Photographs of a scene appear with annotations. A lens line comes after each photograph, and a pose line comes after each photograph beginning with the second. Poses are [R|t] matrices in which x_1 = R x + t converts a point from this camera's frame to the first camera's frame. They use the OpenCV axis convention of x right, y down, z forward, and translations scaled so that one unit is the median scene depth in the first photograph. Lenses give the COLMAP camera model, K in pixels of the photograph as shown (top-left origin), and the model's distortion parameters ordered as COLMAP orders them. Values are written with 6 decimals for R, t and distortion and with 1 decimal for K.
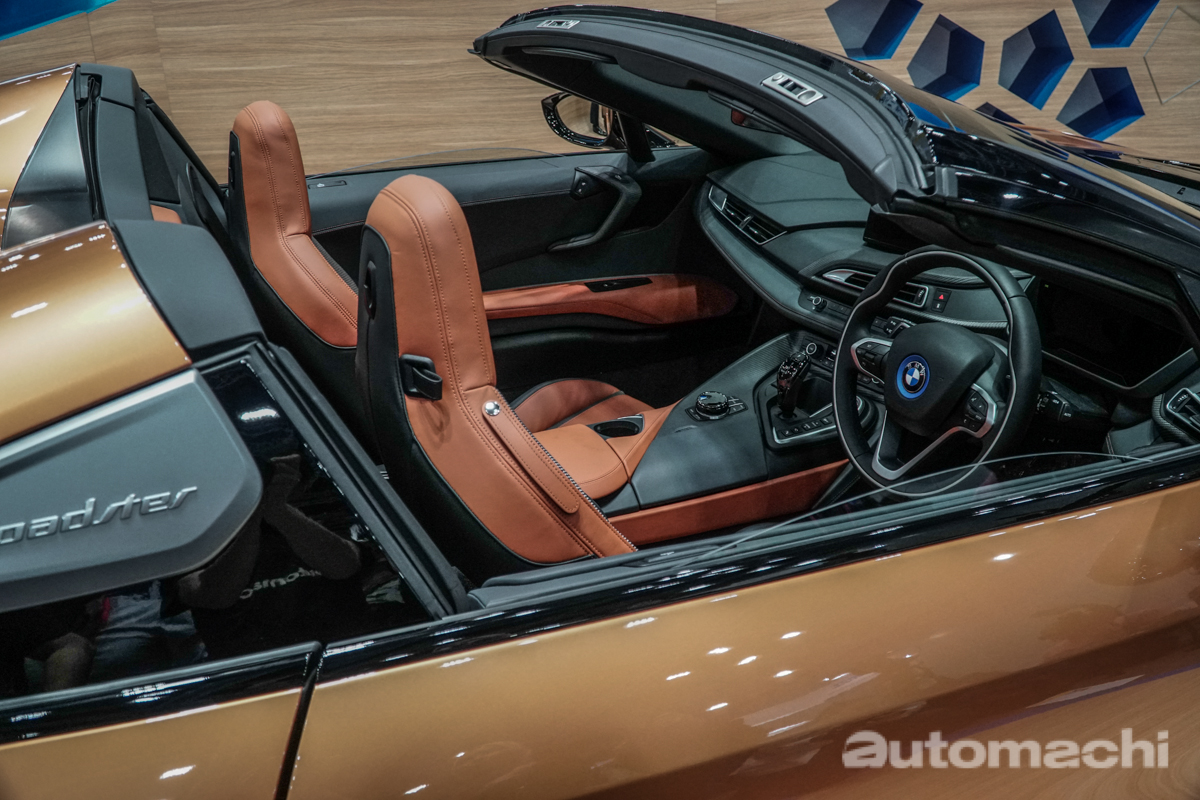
lens RADIAL K [[1104.8, 0, 600.0], [0, 1104.8, 400.0], [0, 0, 1]] dist [0.003979, 0.004167]
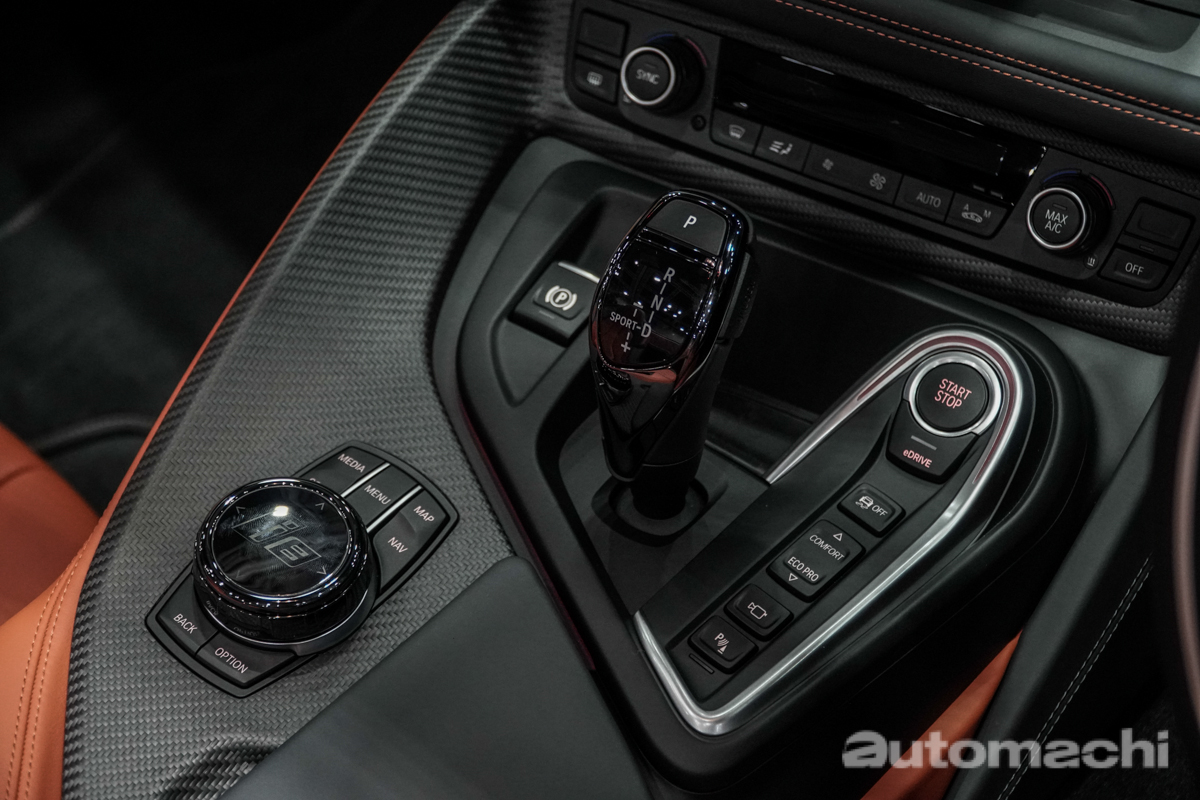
lens RADIAL K [[2637.1, 0, 600.0], [0, 2637.1, 400.0], [0, 0, 1]] dist [-0.240565, -0.080099]
pose [[0.903387, -0.282709, 0.322440, 0.015317], [0.169258, 0.925936, 0.337629, -0.160557], [-0.394010, -0.250434, 0.884330, 0.597504]]
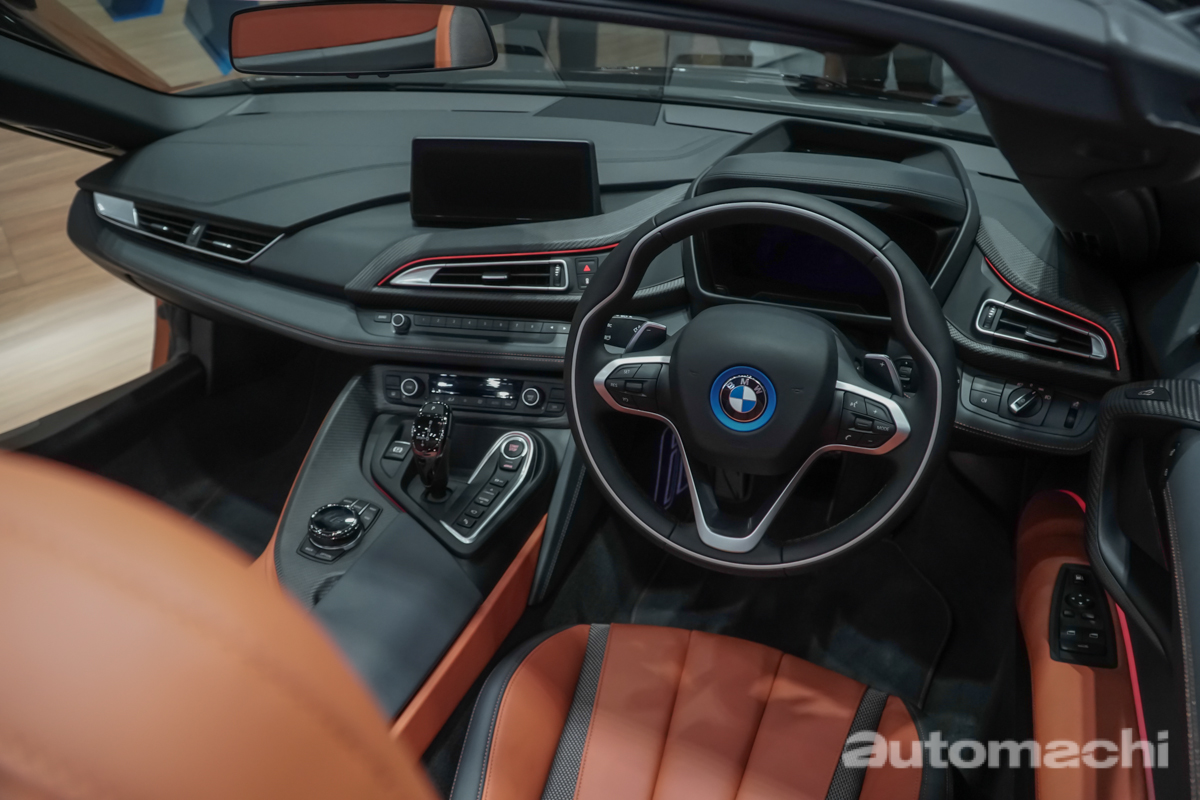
lens RADIAL K [[947.2, 0, 600.0], [0, 947.2, 400.0], [0, 0, 1]] dist [-0.004369, 0.000399]
pose [[0.712725, -0.349893, 0.607946, -0.095108], [0.303954, 0.935164, 0.181878, -0.116362], [-0.632167, 0.055158, 0.772866, 0.480785]]
